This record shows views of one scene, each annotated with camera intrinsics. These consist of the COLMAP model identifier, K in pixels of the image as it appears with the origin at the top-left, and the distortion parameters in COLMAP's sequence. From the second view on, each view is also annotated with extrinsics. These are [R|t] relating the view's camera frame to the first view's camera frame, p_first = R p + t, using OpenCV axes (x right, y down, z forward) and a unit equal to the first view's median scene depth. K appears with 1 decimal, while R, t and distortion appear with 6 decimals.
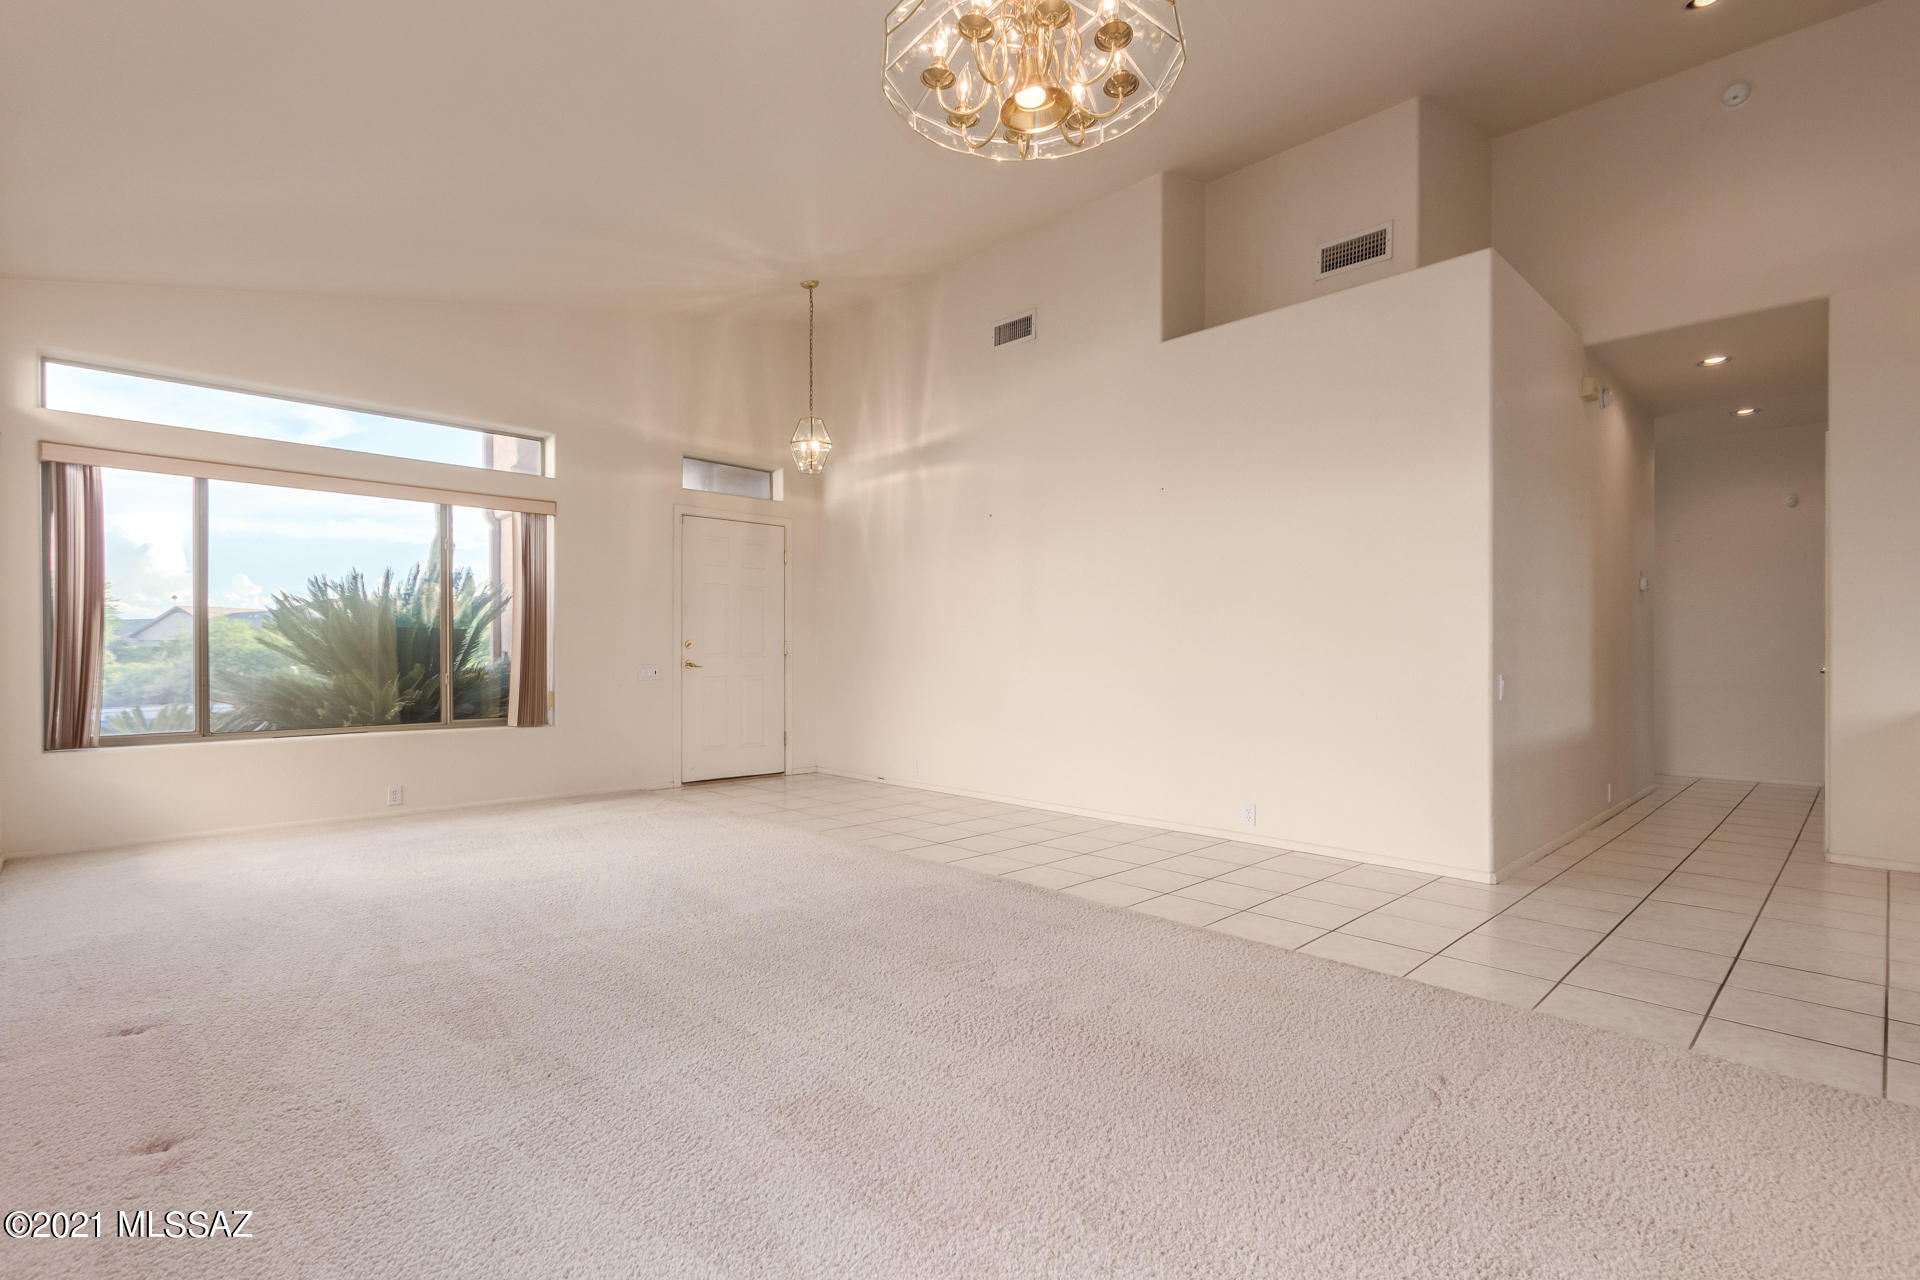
lens RADIAL K [[896.3, 0, 959.6], [0, 896.3, 651.4], [0, 0, 1]] dist [-0.001154, -0.000308]
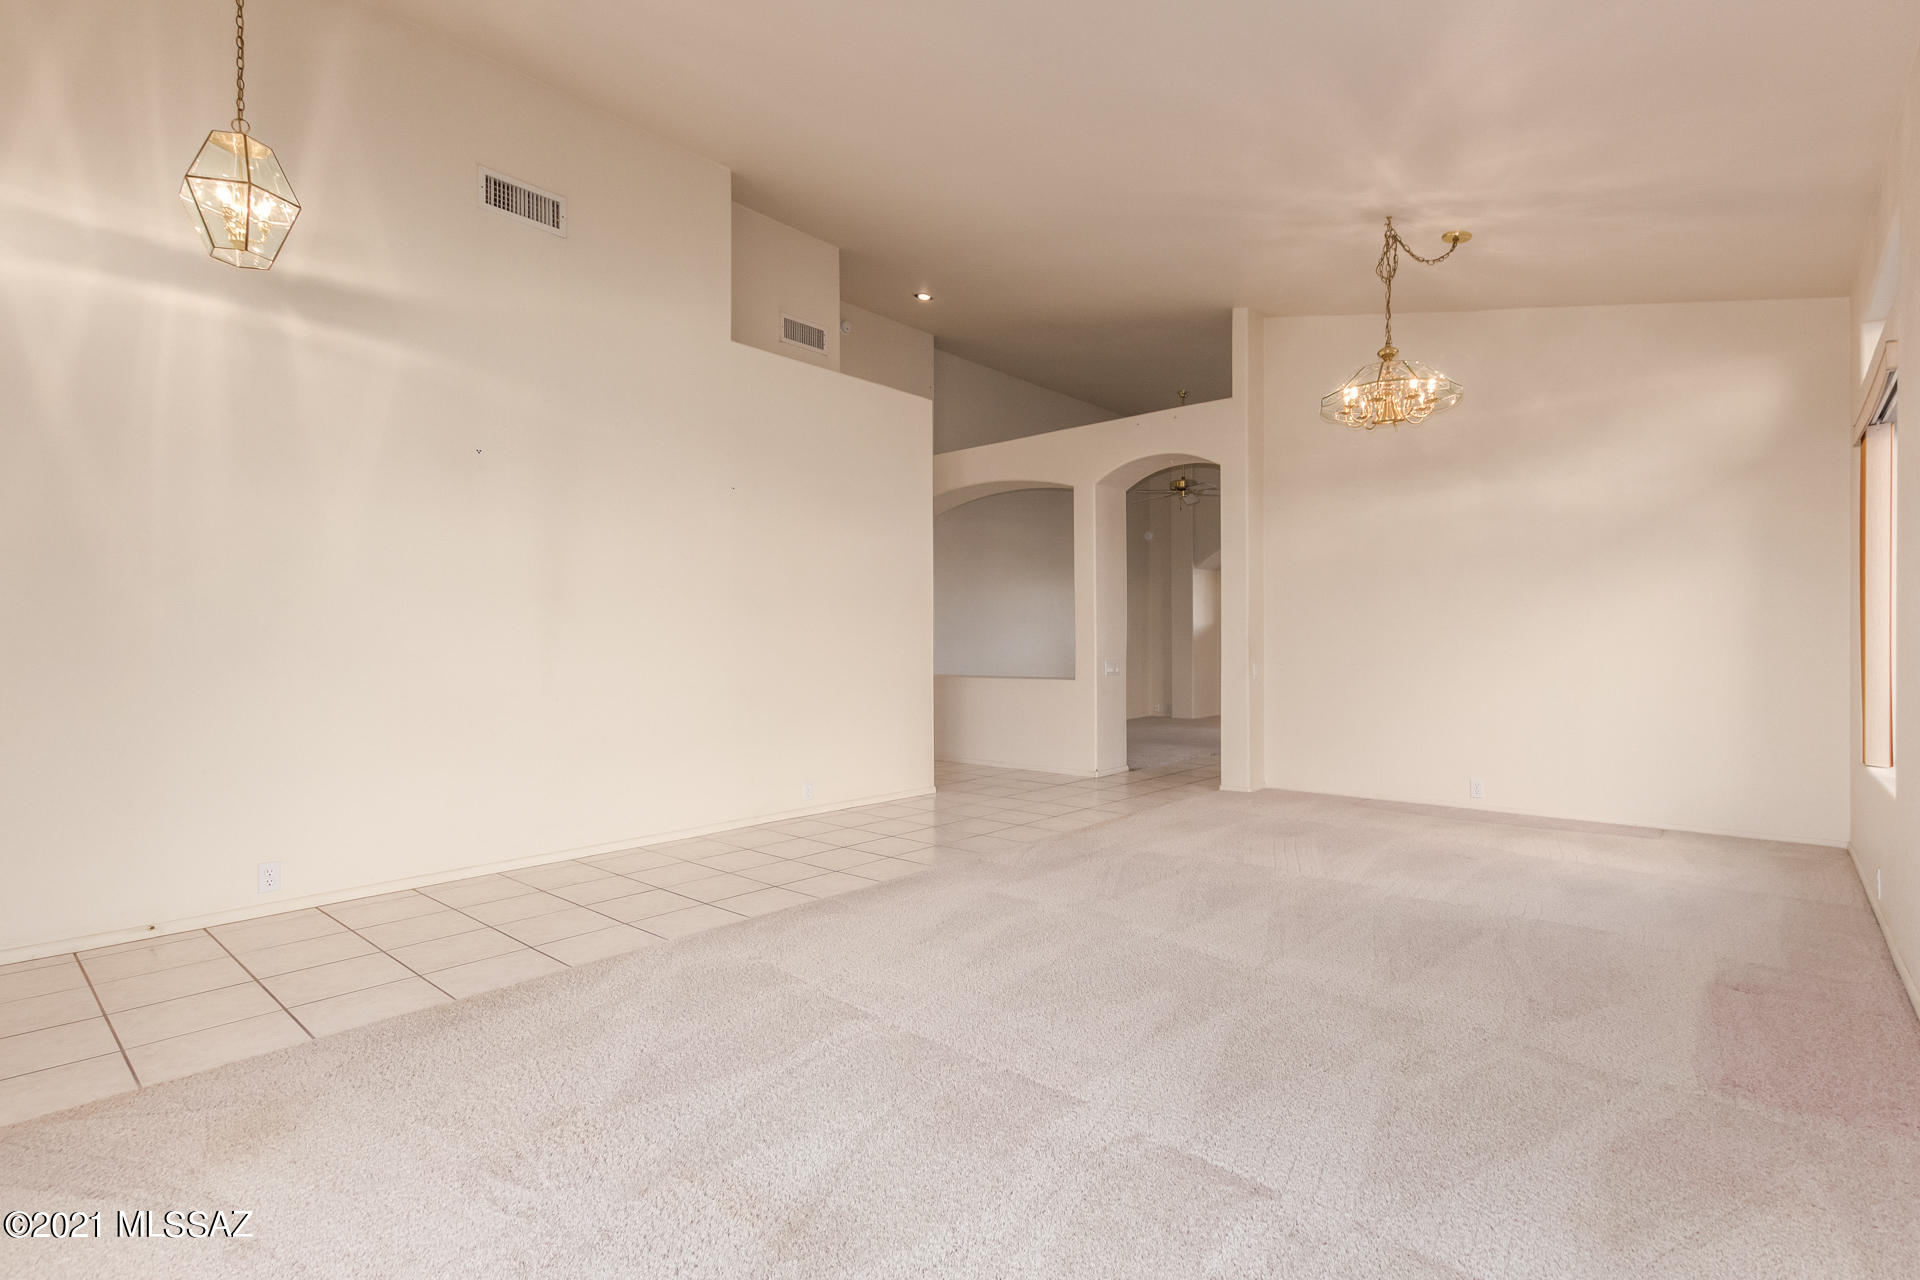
lens RADIAL K [[896.3, 0, 959.6], [0, 896.3, 651.4], [0, 0, 1]] dist [-0.001154, -0.000308]
pose [[-0.082058, -0.001750, 0.996626, -0.649755], [0.016327, 0.999862, 0.003100, 0.000352], [-0.996494, 0.016527, -0.082018, 0.695077]]
